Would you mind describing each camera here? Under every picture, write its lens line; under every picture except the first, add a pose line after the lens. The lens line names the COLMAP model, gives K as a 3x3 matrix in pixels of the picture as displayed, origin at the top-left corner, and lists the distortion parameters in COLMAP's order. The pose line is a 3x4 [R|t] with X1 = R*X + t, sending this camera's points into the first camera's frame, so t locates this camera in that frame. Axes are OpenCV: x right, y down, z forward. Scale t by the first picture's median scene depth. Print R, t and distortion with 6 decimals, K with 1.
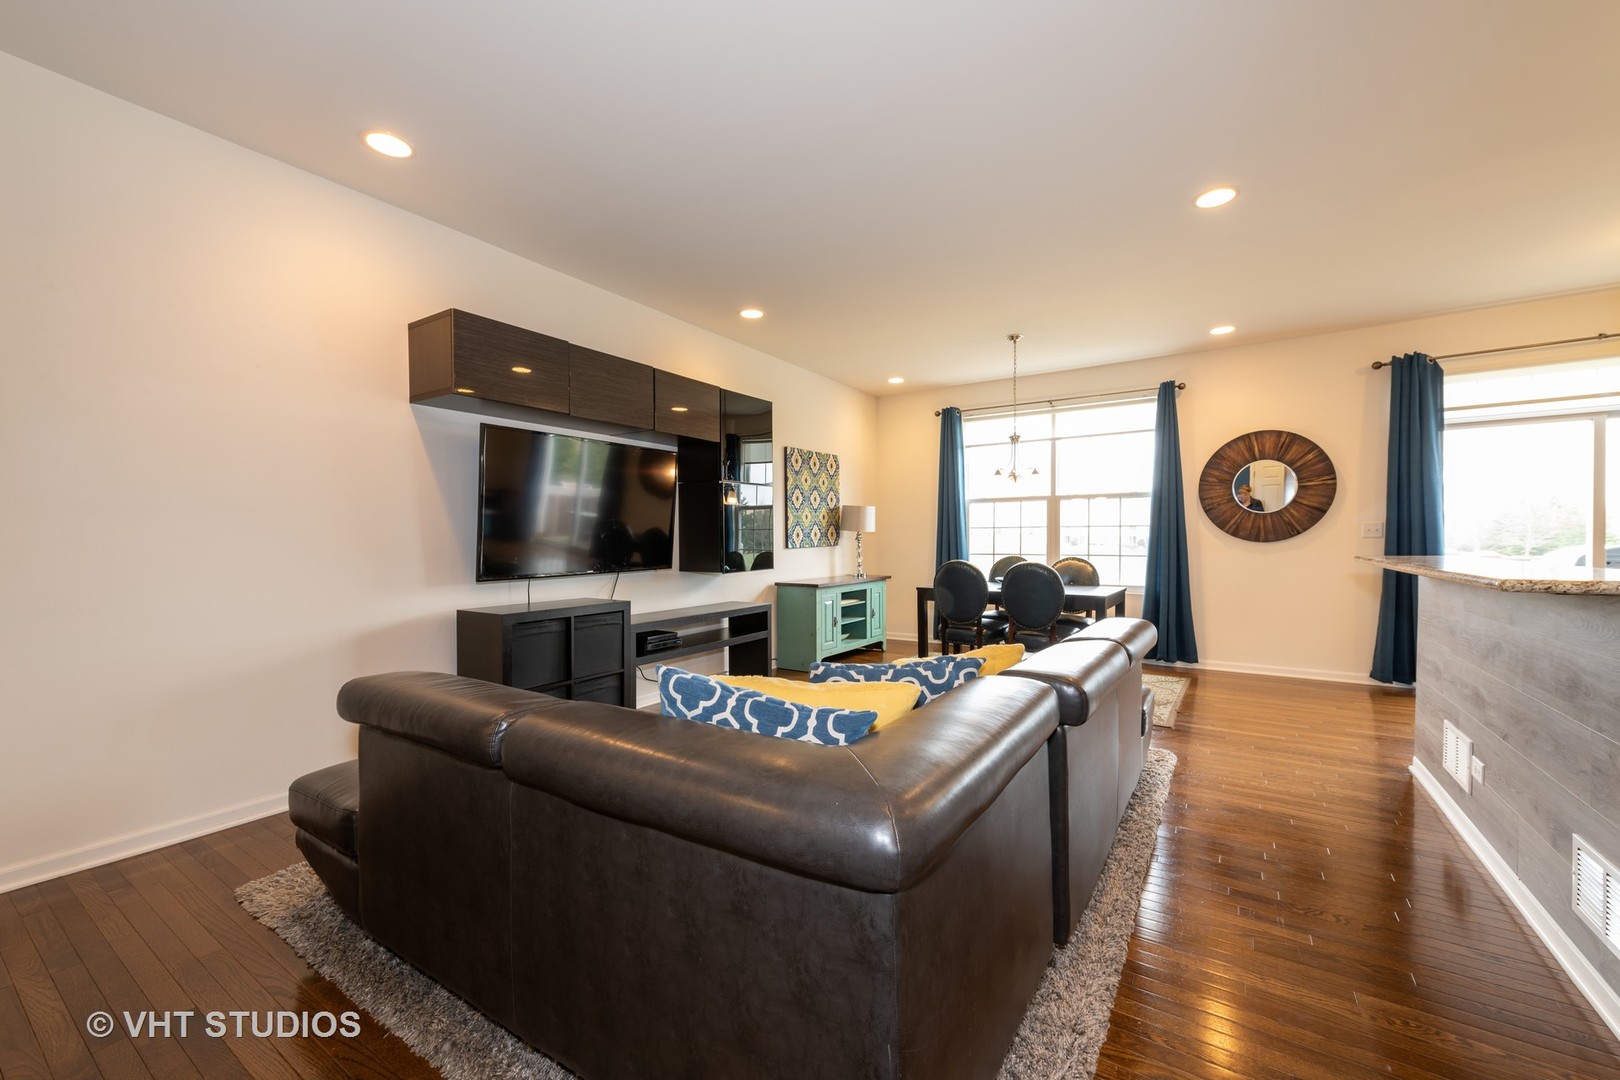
lens RADIAL K [[639.9, 0, 817.6], [0, 639.9, 543.7], [0, 0, 1]] dist [-0.003737, -0.000402]
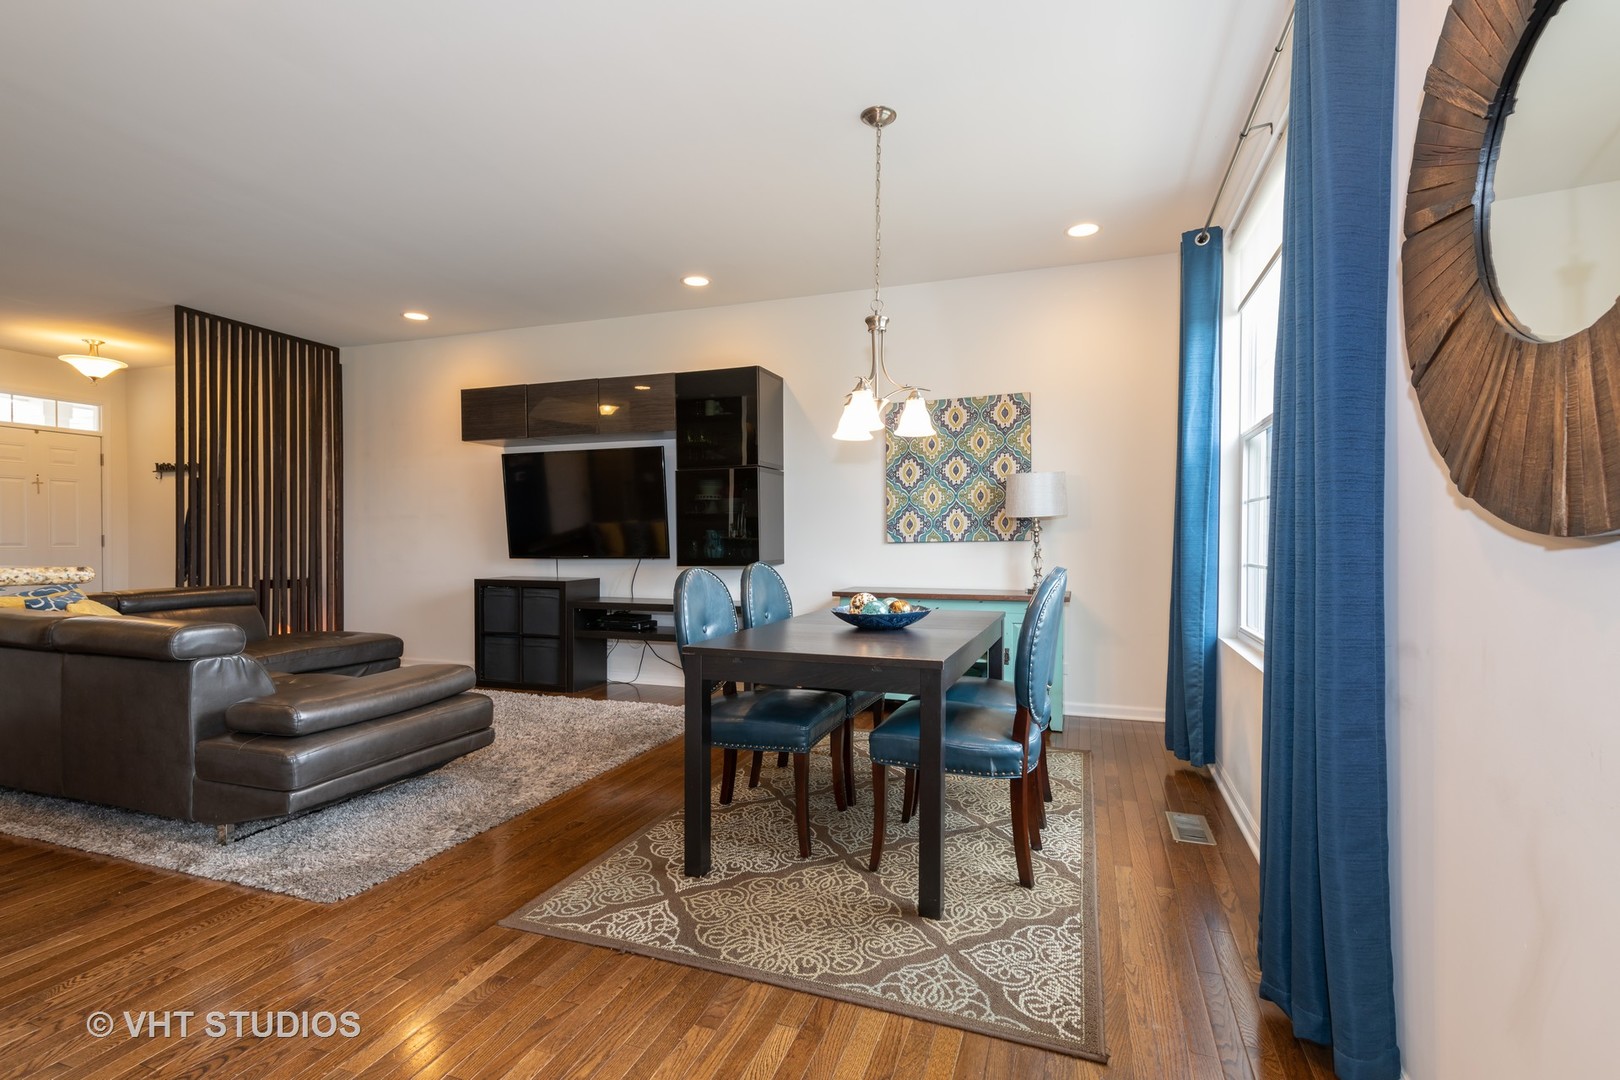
lens RADIAL K [[745.5, 0, 814.8], [0, 745.5, 539.7], [0, 0, 1]] dist [0.003902, 0.000194]
pose [[0.232150, 0.013032, -0.972593, 0.681160], [-0.010880, 0.999882, 0.010800, -0.003916], [0.972619, 0.008074, 0.232264, 0.646623]]
